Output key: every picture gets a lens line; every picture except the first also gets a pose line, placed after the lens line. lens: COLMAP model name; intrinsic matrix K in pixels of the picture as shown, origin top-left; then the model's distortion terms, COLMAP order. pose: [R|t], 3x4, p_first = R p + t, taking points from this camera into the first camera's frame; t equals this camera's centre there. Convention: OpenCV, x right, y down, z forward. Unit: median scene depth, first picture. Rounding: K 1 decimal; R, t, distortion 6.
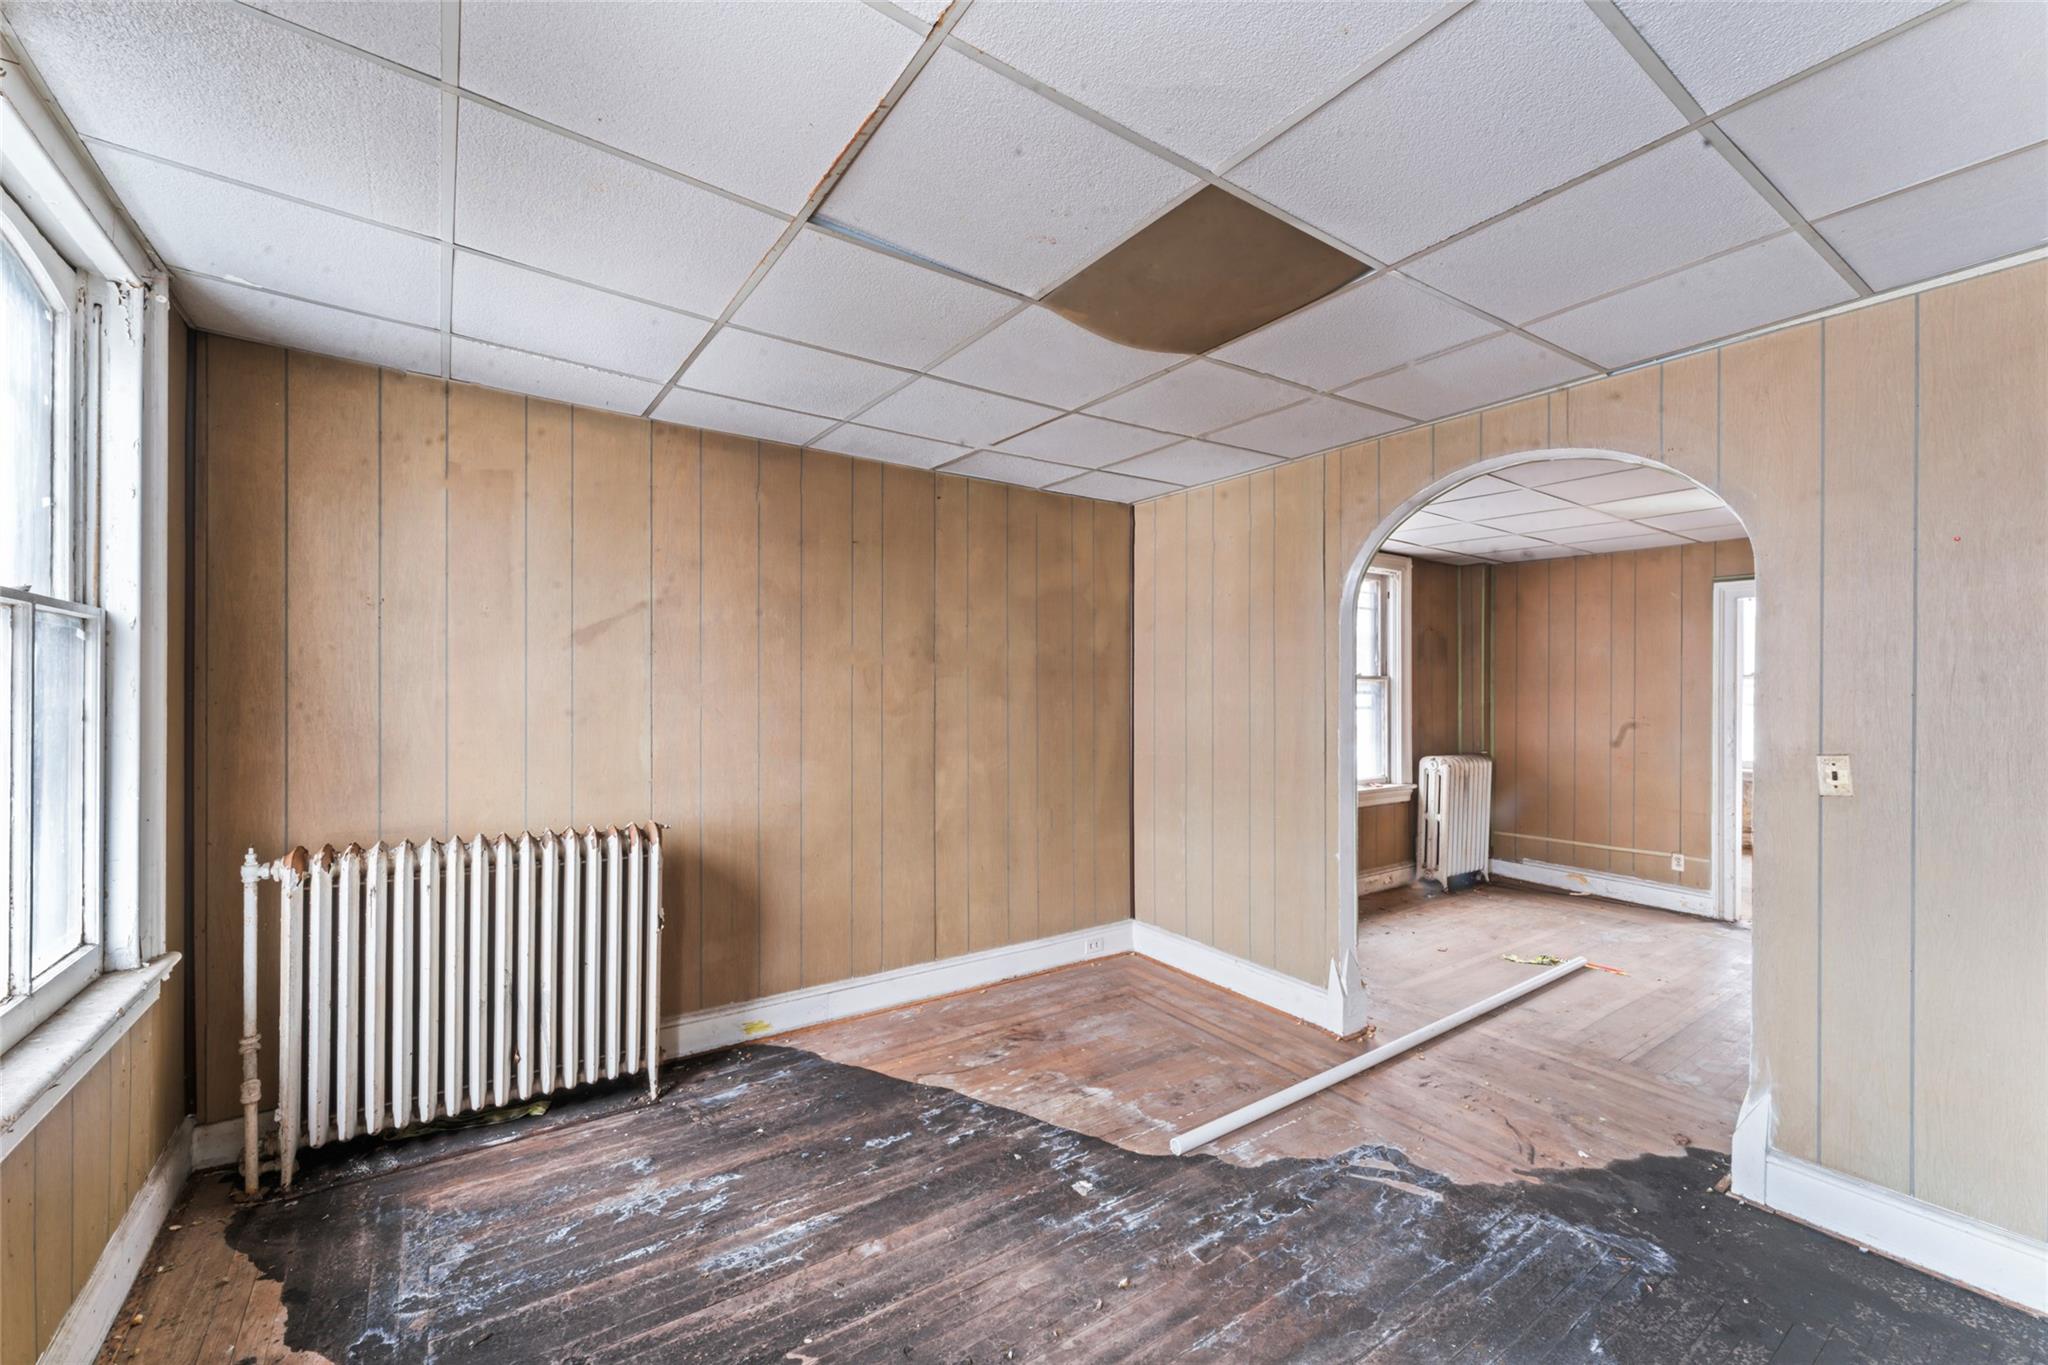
lens RADIAL K [[834.0, 0, 1024.0], [0, 834.0, 682.5], [0, 0, 1]] dist [-0.000321, -0.000263]
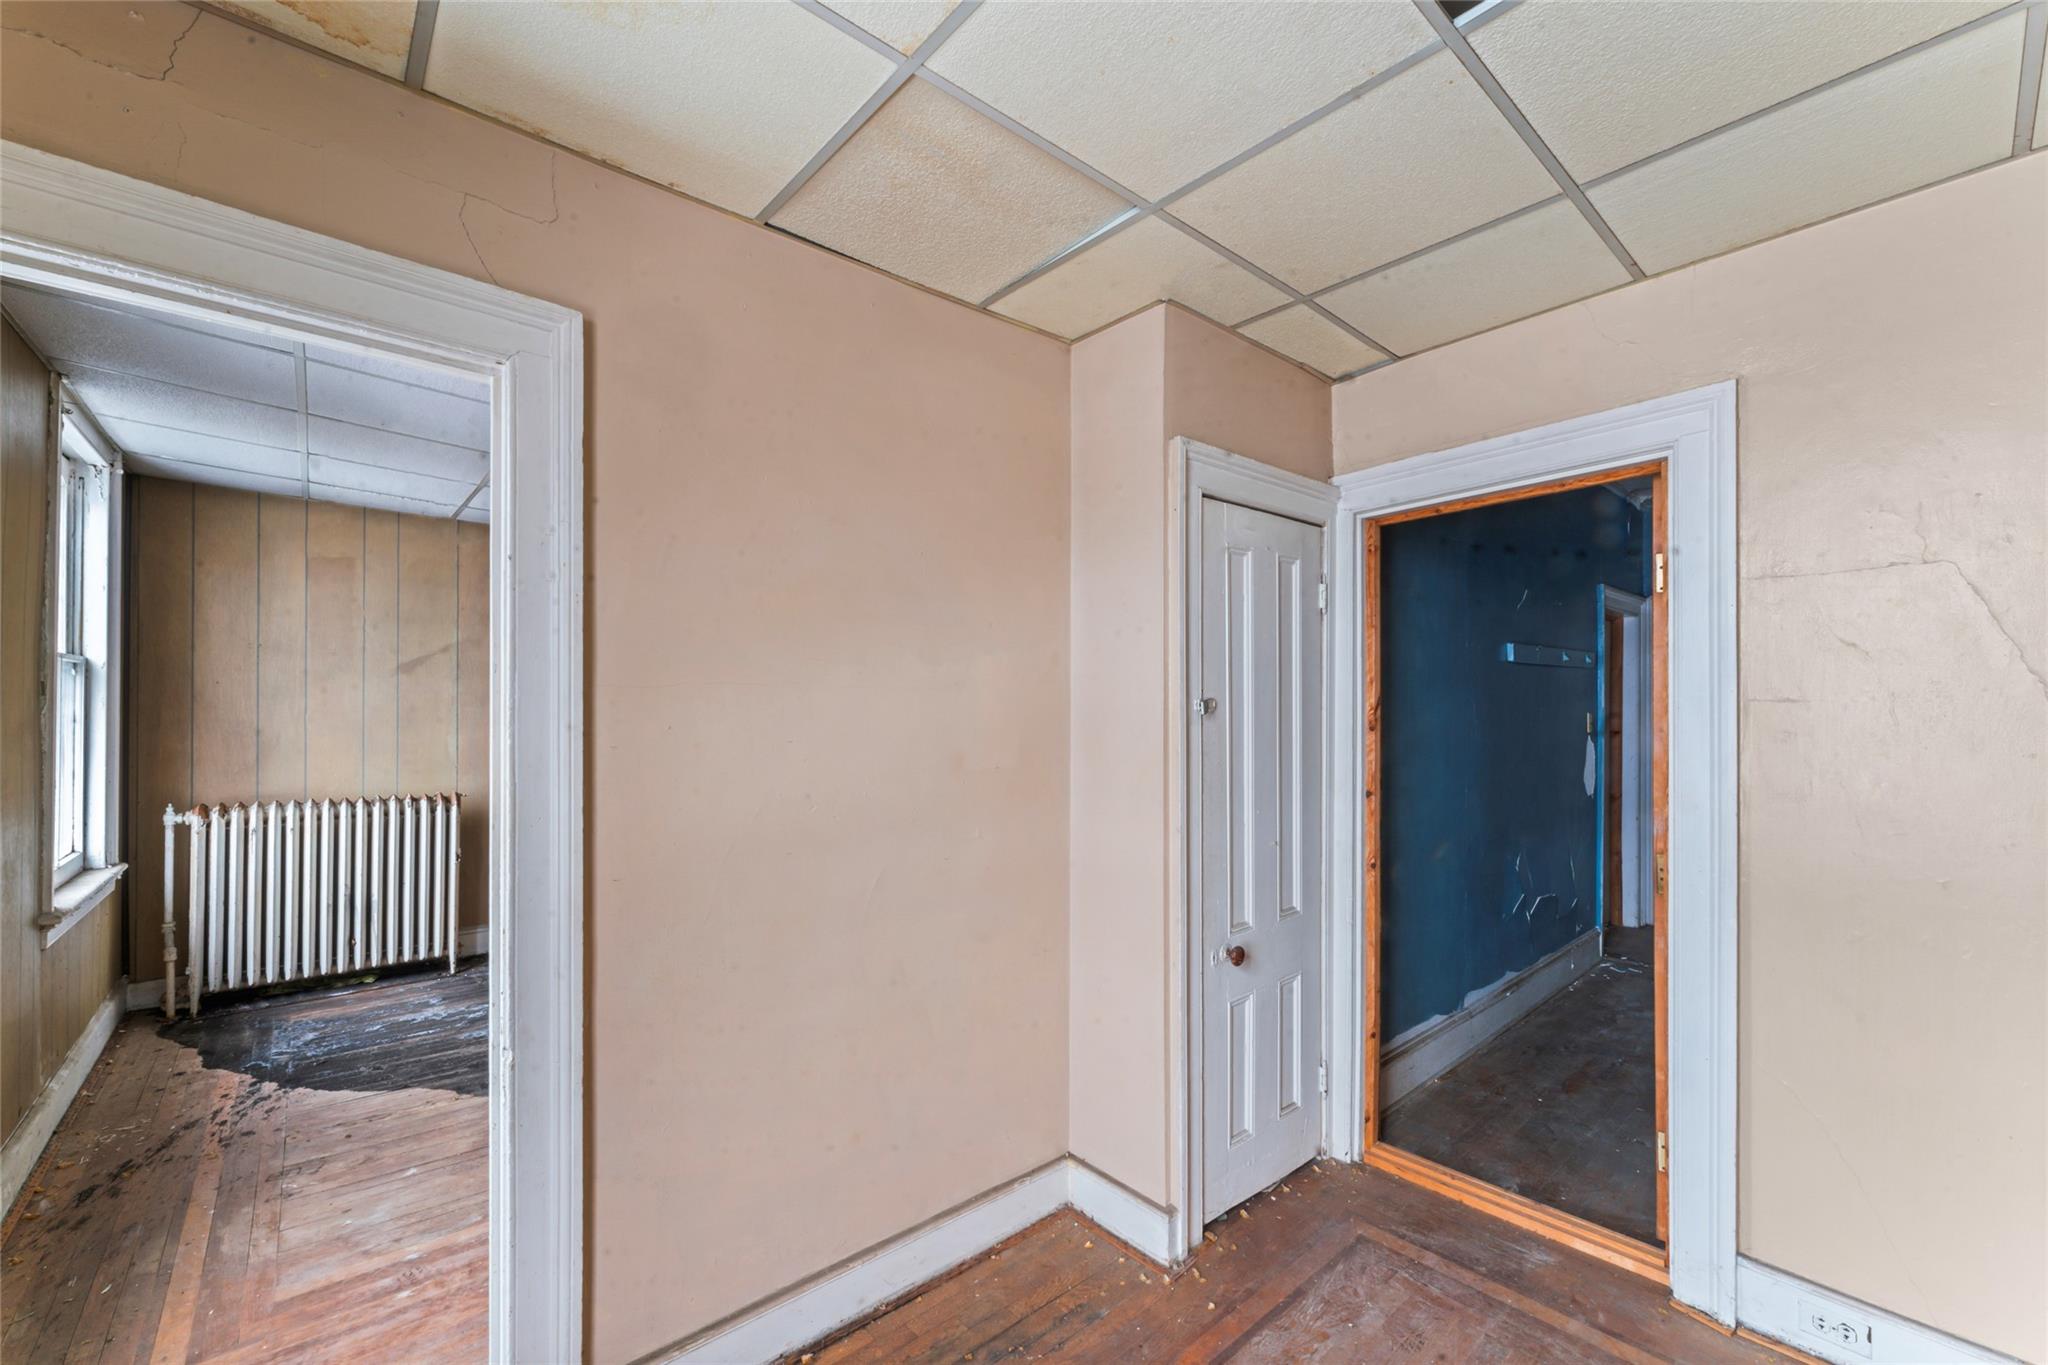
lens RADIAL K [[827.0, 0, 1022.9], [0, 827.0, 694.5], [0, 0, 1]] dist [0.000177, 0.000301]
pose [[0.994987, 0.003058, 0.099962, 0.474431], [-0.002861, 0.999994, -0.002121, -0.009325], [-0.099968, 0.001824, 0.994989, -0.653919]]
